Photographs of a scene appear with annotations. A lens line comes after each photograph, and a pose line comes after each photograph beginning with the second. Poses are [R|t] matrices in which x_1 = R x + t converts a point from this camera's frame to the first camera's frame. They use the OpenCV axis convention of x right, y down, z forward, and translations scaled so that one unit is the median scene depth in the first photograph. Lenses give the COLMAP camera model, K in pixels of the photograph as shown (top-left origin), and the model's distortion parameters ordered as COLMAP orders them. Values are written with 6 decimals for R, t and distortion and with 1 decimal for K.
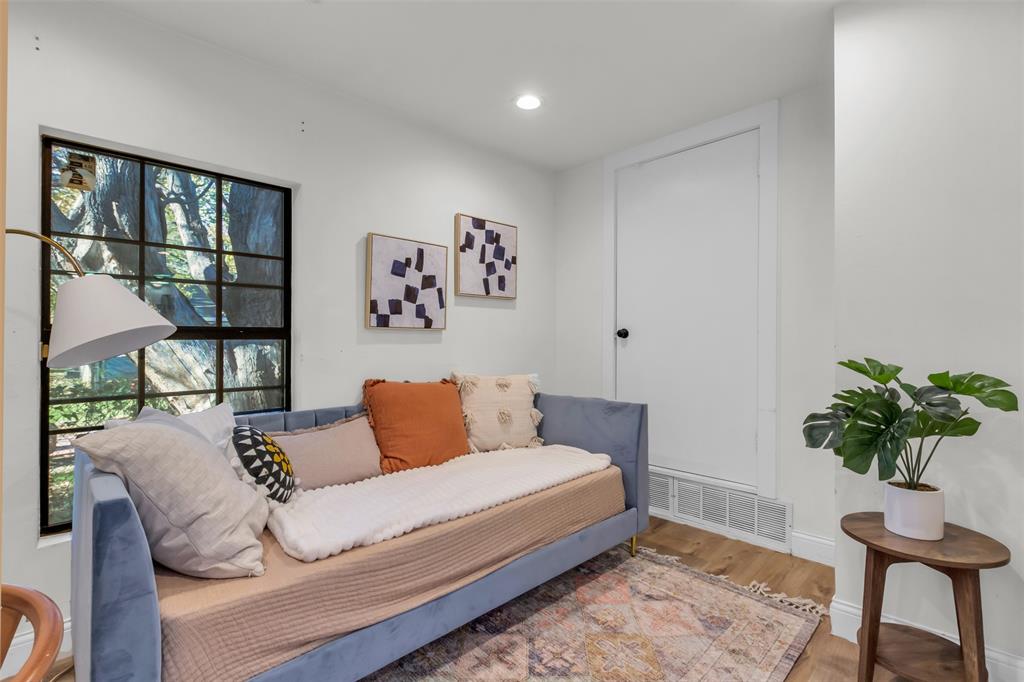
lens RADIAL K [[469.2, 0, 517.1], [0, 469.2, 340.6], [0, 0, 1]] dist [-0.002393, -0.000695]
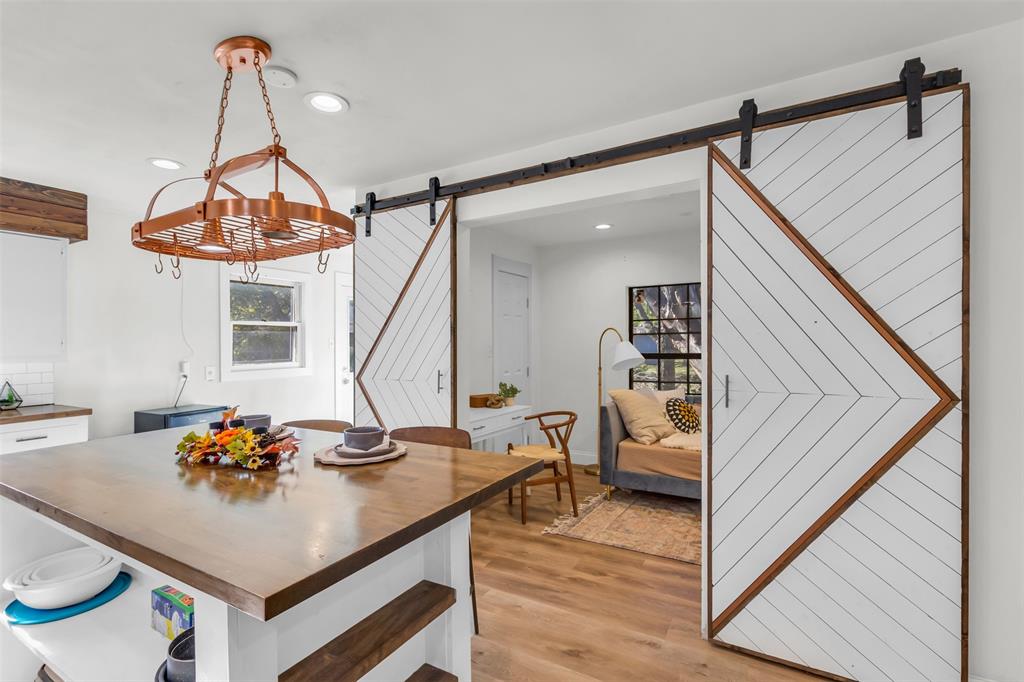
lens RADIAL K [[469.2, 0, 513.0], [0, 469.2, 348.3], [0, 0, 1]] dist [-0.002393, -0.000695]
pose [[0.259132, 0.019536, -0.965644, 1.154891], [0.015148, 0.999590, 0.024287, -0.108214], [0.965723, -0.020921, 0.258730, -0.317830]]
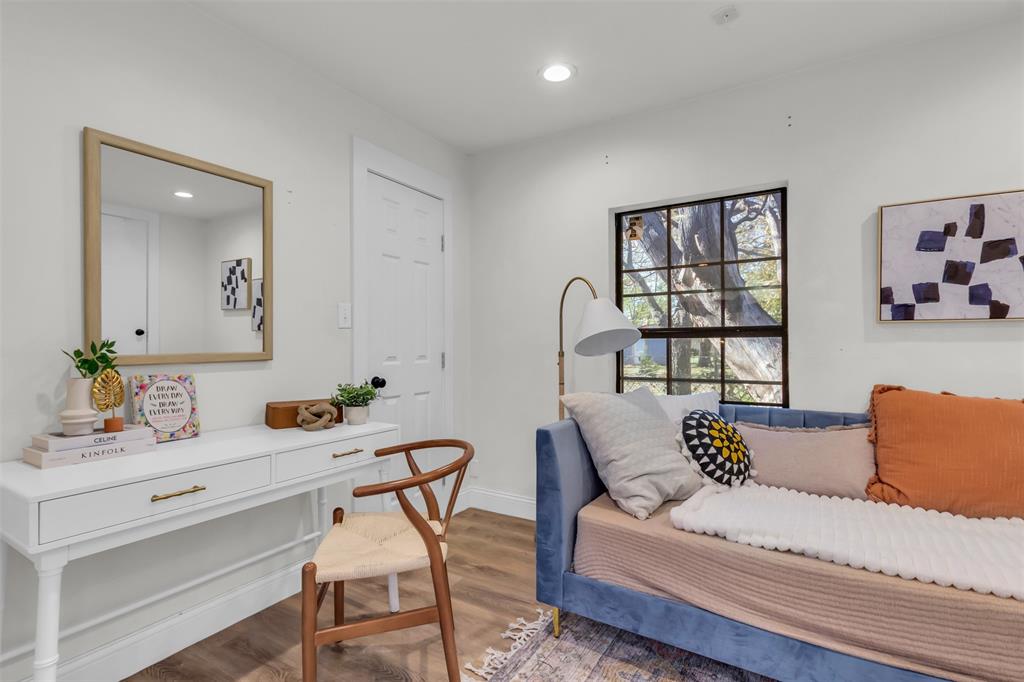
lens RADIAL K [[469.2, 0, 513.7], [0, 469.2, 337.5], [0, 0, 1]] dist [-0.002393, -0.000695]
pose [[0.237463, -0.005170, -0.971383, 0.355183], [0.008325, 0.999960, -0.003287, -0.002763], [0.971361, -0.007306, 0.237496, 0.193870]]
